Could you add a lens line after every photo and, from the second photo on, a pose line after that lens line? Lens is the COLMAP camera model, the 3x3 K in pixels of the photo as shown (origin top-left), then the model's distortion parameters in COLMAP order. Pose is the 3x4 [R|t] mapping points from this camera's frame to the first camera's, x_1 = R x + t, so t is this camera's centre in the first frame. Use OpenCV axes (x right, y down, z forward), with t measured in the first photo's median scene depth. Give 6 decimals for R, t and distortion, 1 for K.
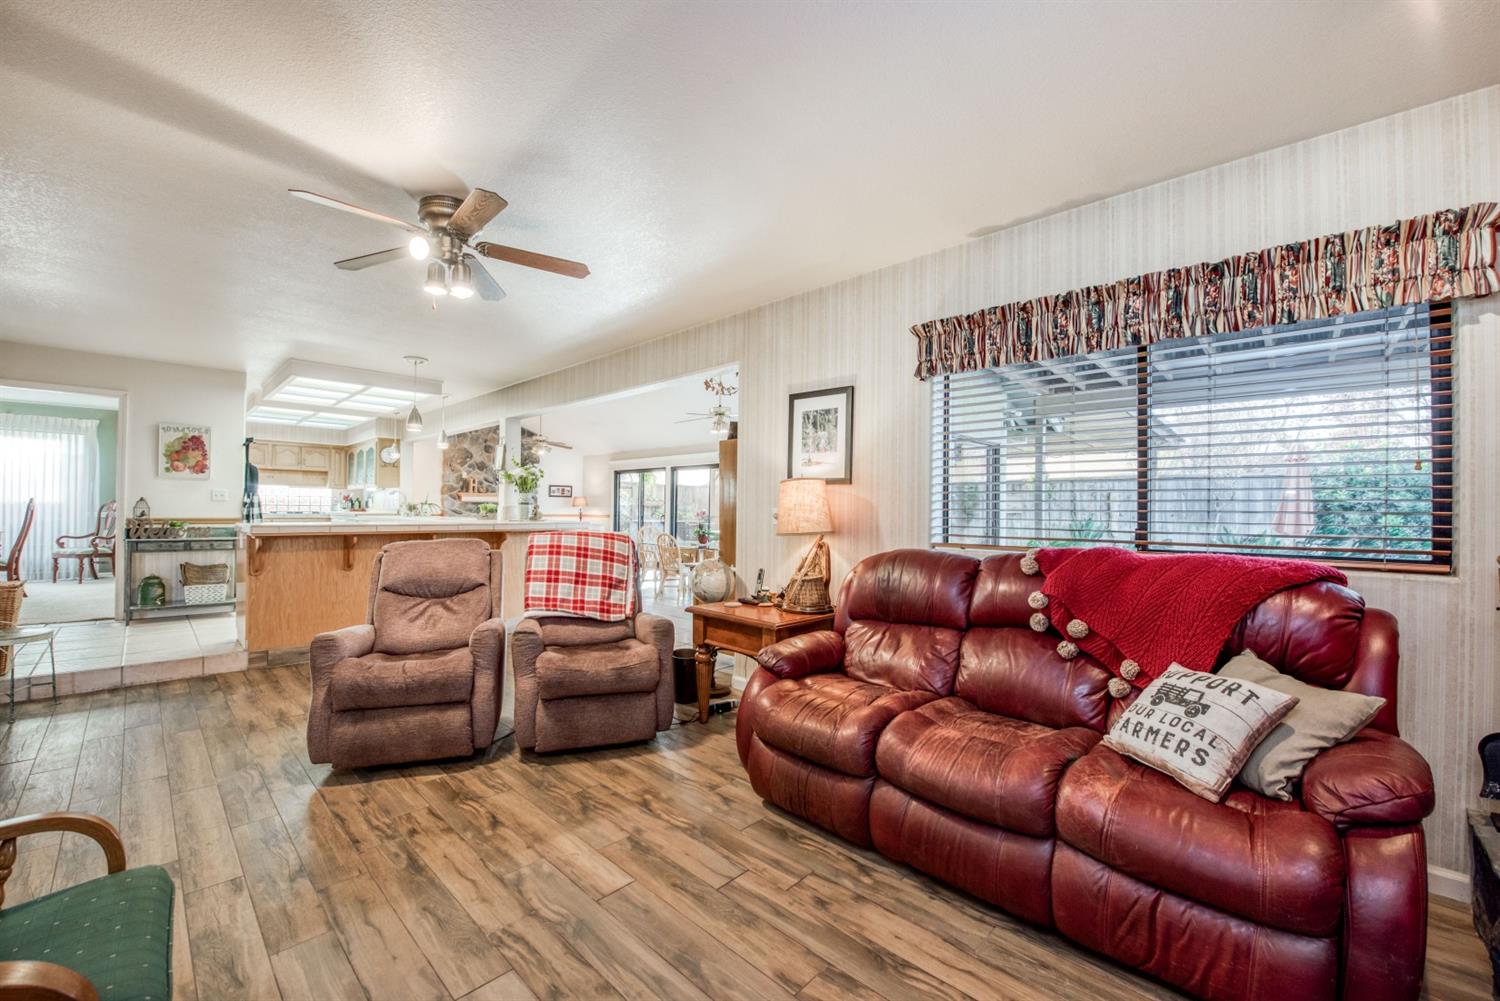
lens RADIAL K [[650.1, 0, 754.1], [0, 650.1, 509.7], [0, 0, 1]] dist [-0.000235, -0.007610]
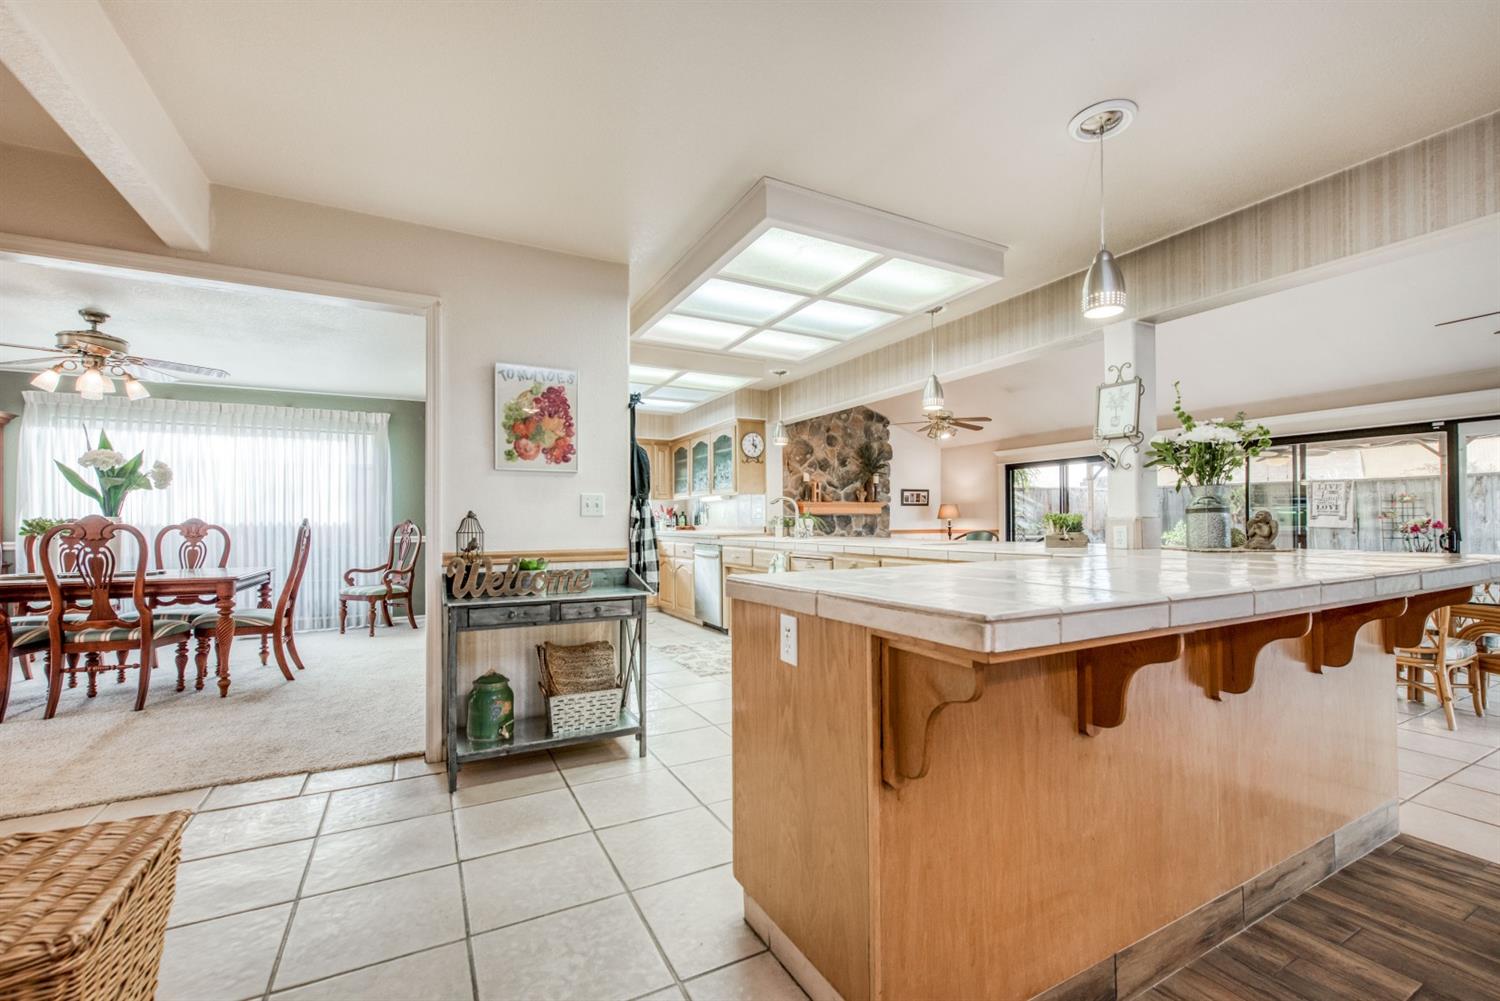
lens RADIAL K [[630.1, 0, 752.5], [0, 630.1, 523.0], [0, 0, 1]] dist [0.001466, -0.000003]
pose [[0.963944, -0.016581, -0.265586, -0.433294], [0.017124, 0.999853, -0.000270, -0.004590], [0.265552, -0.004288, 0.964087, 0.420282]]
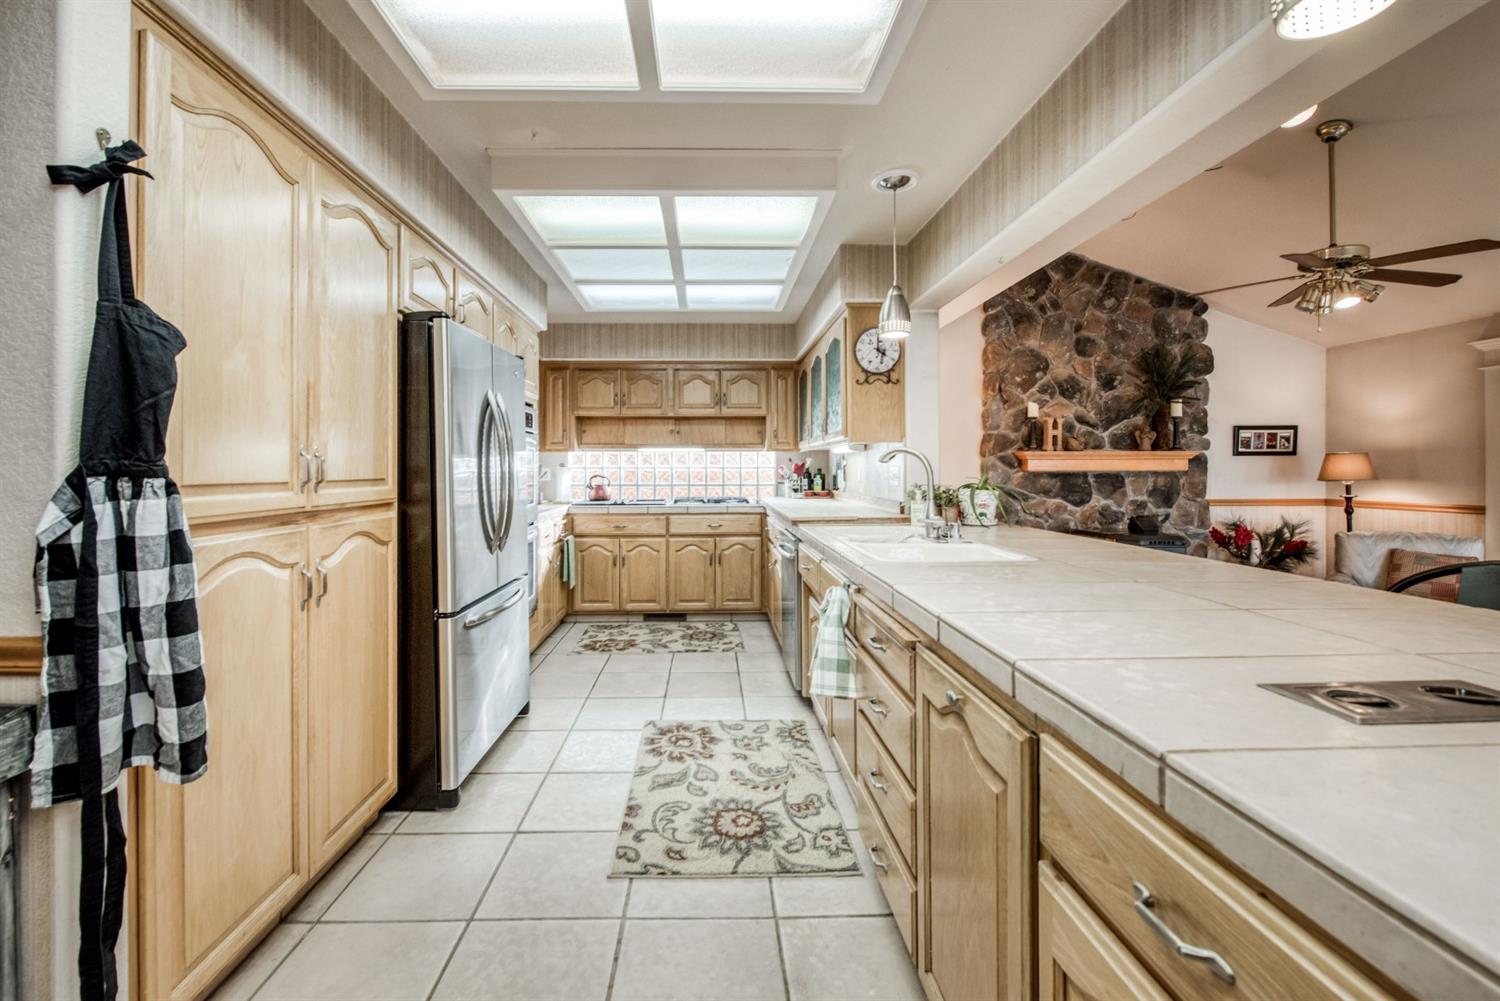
lens RADIAL K [[626.4, 0, 743.6], [0, 626.4, 470.4], [0, 0, 1]] dist [-0.000313, -0.000121]
pose [[0.752729, -0.012880, -0.658205, -0.432940], [0.013412, 0.999901, -0.004229, -0.019548], [0.658194, -0.005645, 0.752827, 0.765721]]
